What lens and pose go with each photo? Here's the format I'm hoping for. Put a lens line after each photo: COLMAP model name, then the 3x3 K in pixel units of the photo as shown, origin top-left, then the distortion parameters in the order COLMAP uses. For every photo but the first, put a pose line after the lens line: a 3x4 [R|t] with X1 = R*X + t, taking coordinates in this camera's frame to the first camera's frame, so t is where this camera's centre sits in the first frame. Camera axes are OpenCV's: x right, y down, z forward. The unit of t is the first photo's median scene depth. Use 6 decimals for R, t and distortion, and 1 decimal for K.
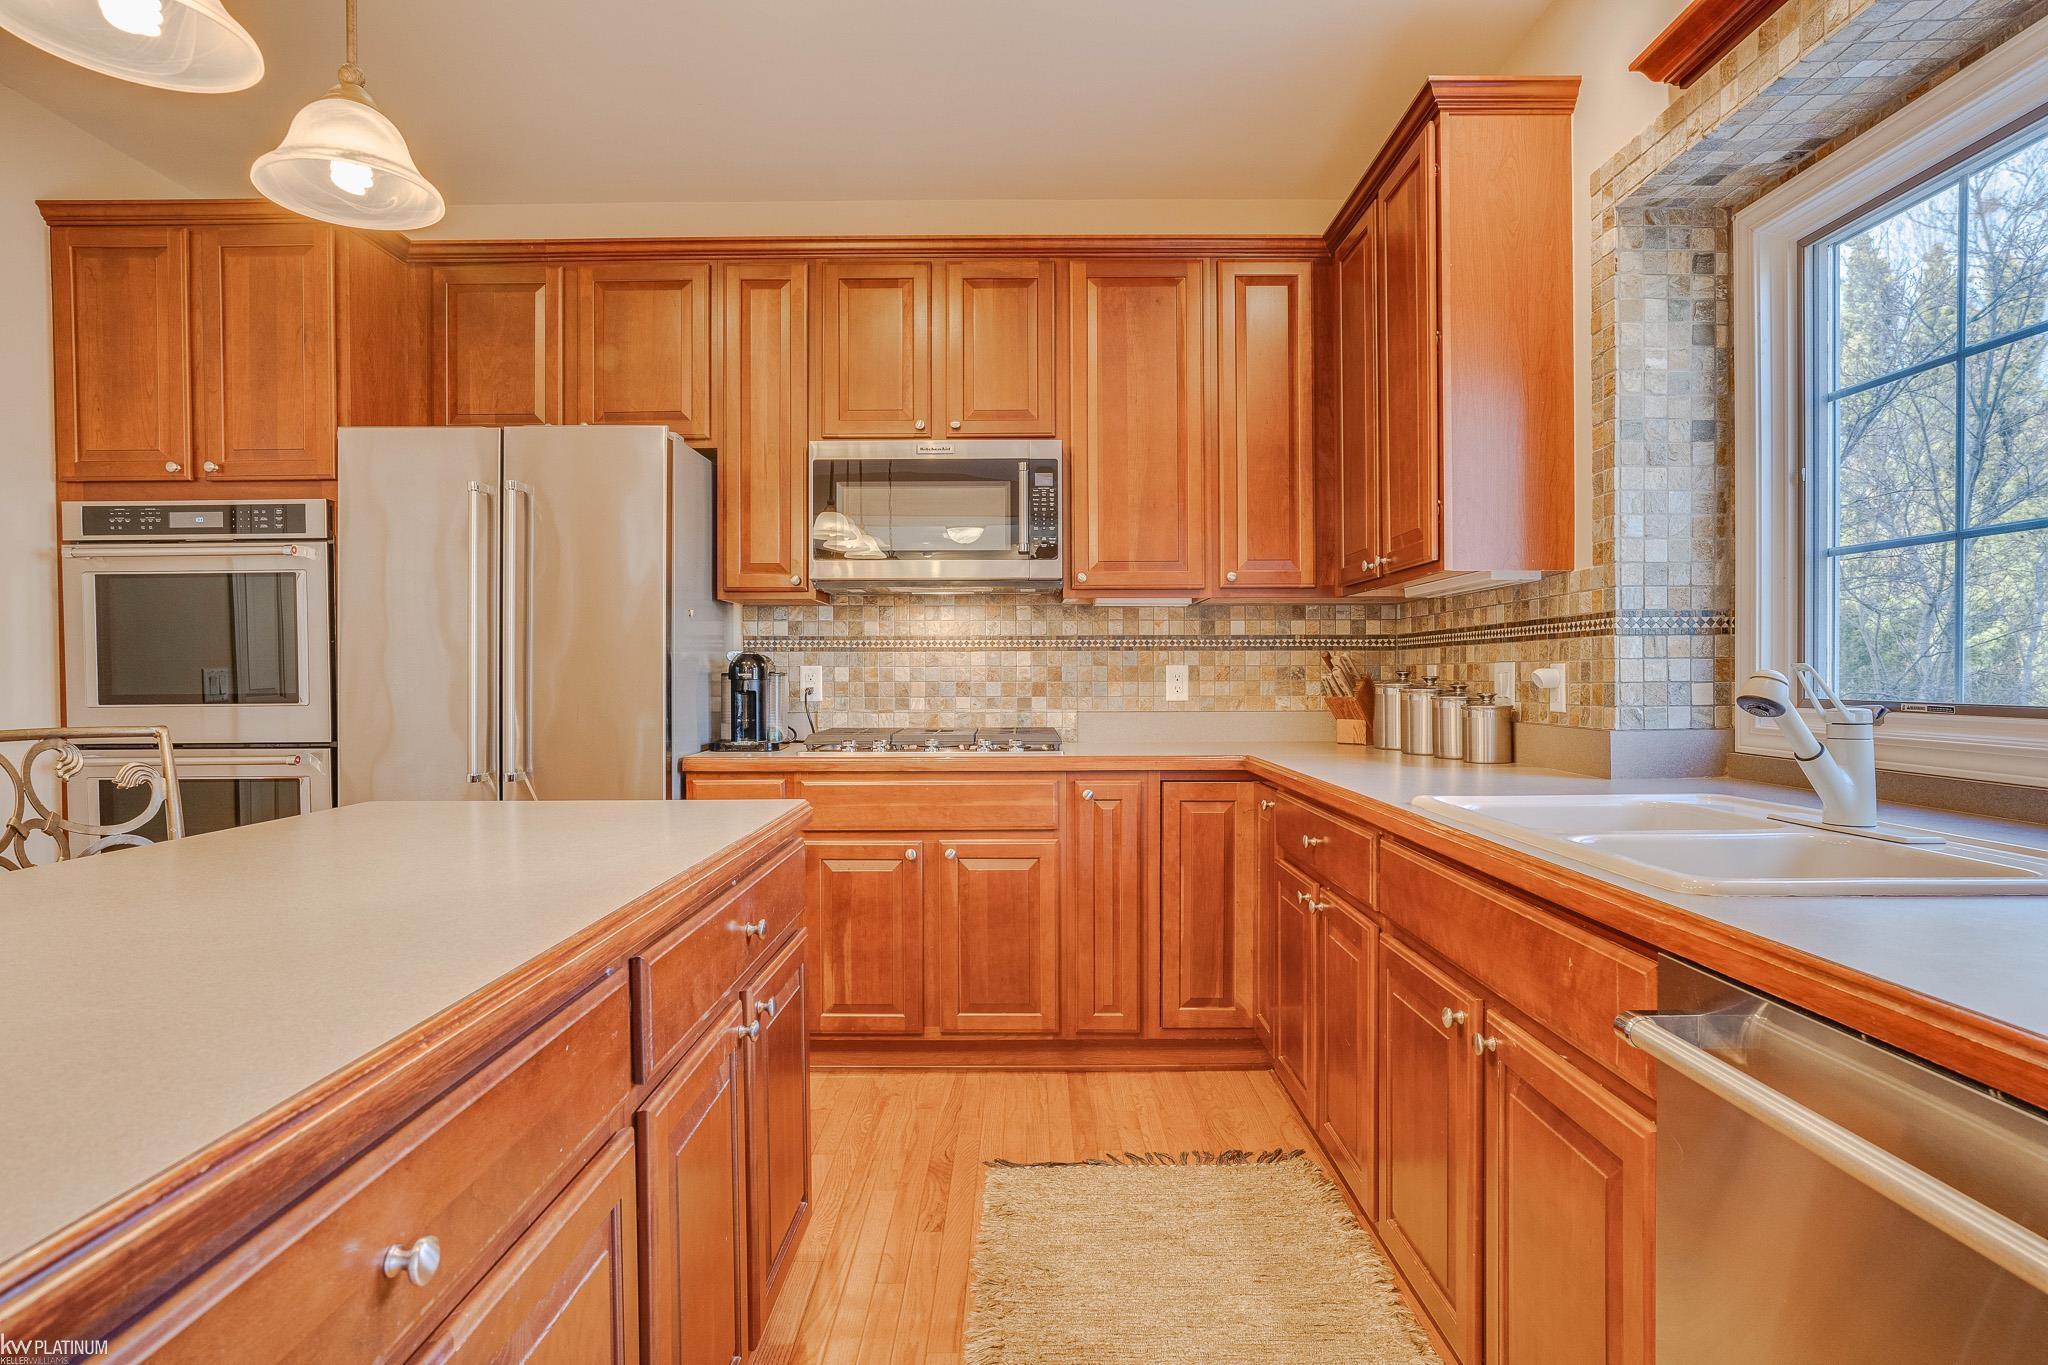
lens RADIAL K [[1102.9, 0, 1024.5], [0, 1102.9, 668.1], [0, 0, 1]] dist [0.000384, 0.000713]
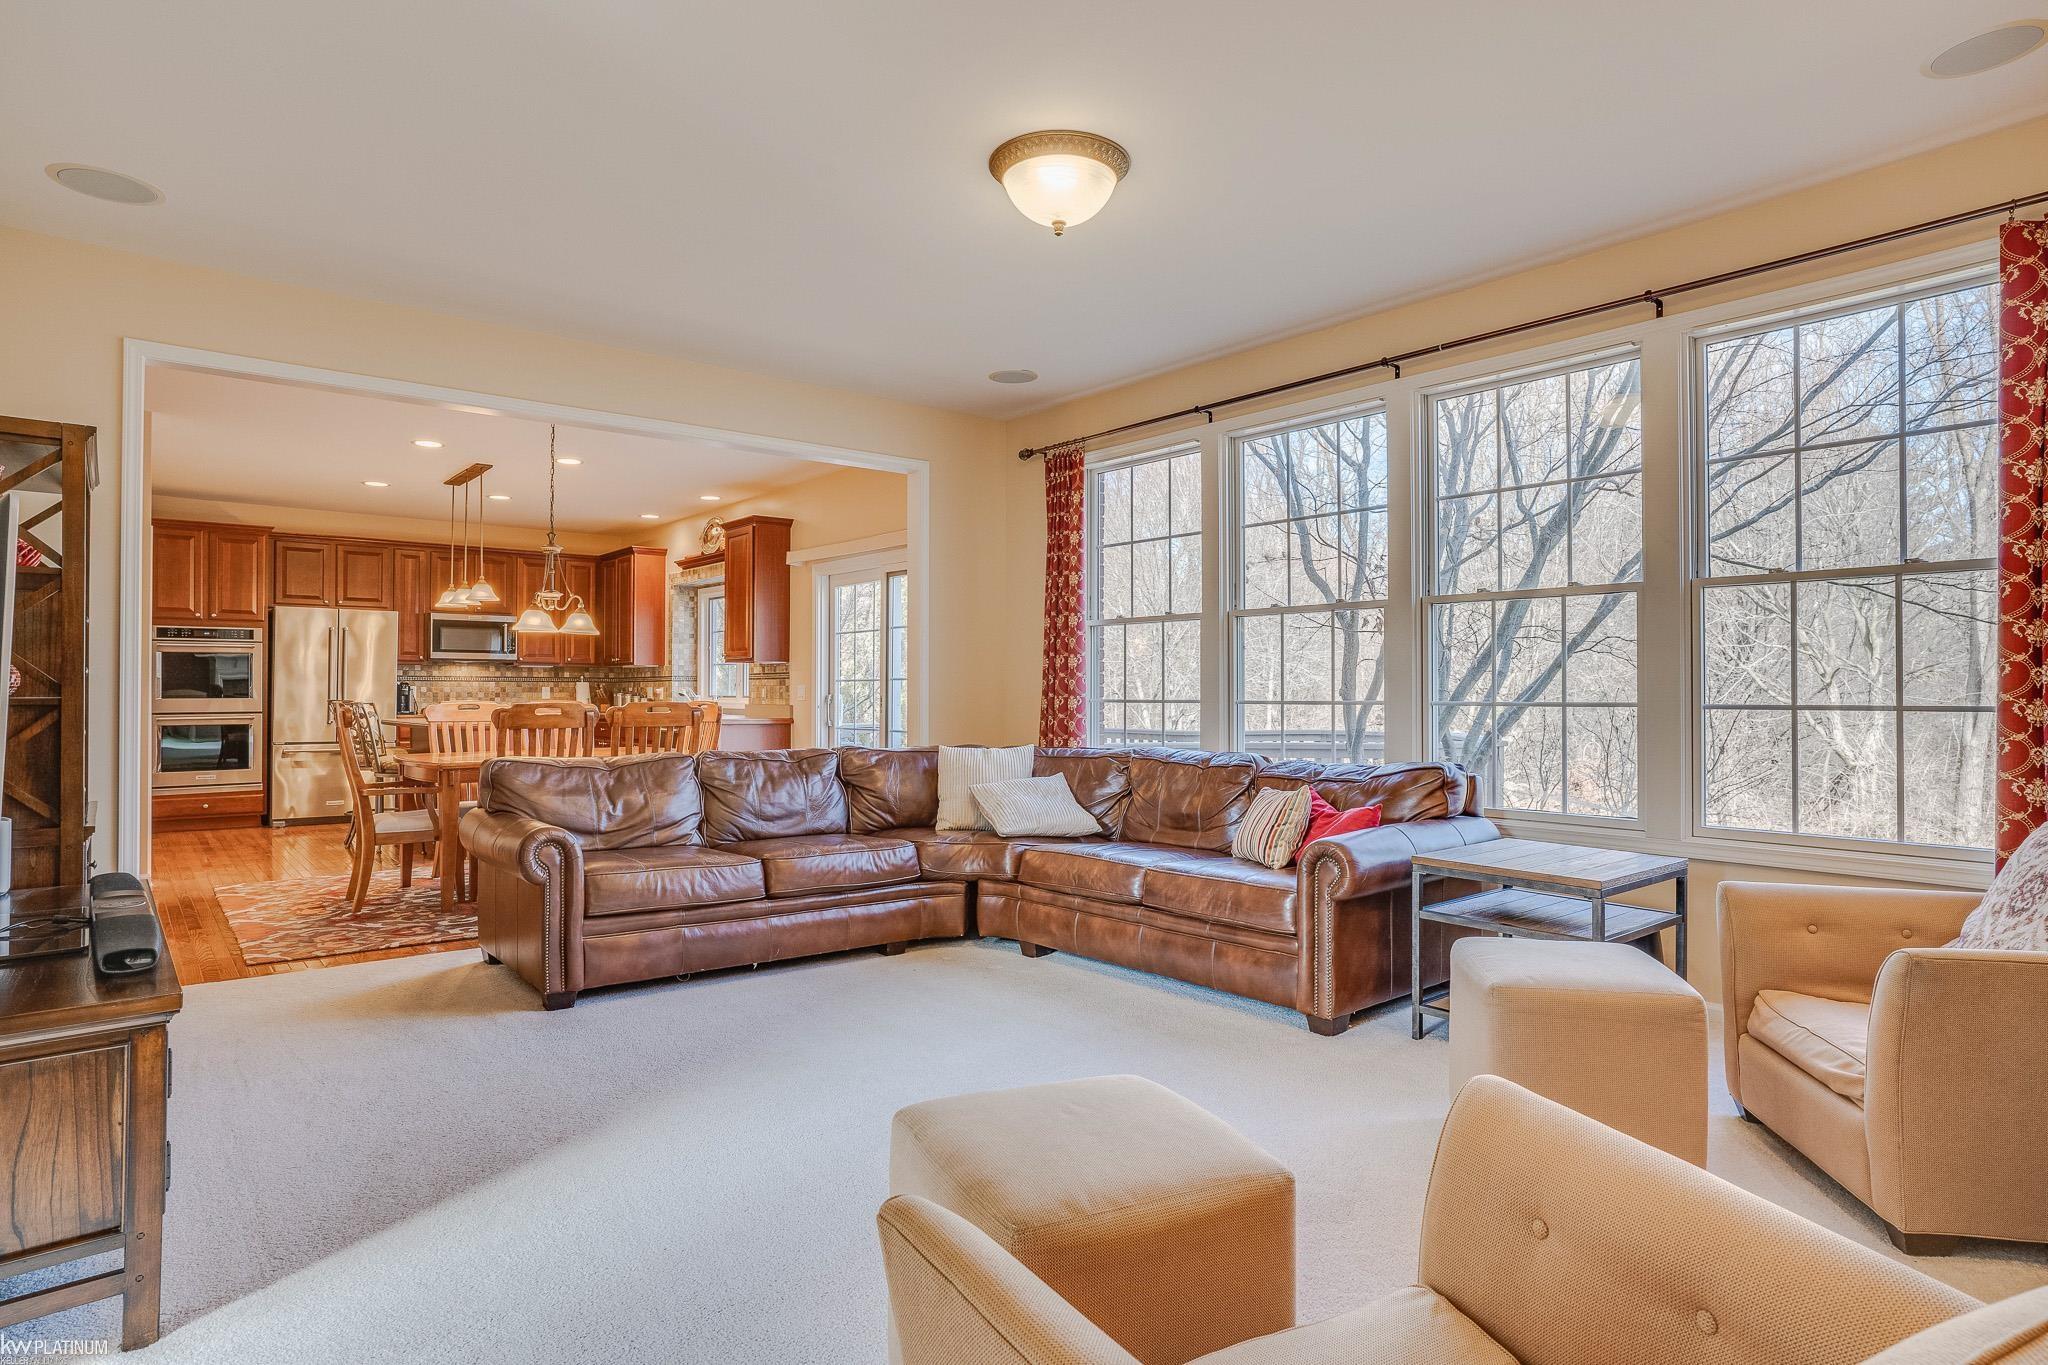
lens RADIAL K [[1102.9, 0, 1024.5], [0, 1102.9, 668.1], [0, 0, 1]] dist [0.000384, 0.000713]
pose [[0.763207, 0.020583, 0.645826, -0.970465], [-0.005628, 0.999666, -0.025209, 0.016727], [-0.646130, 0.015605, 0.763068, -2.565312]]
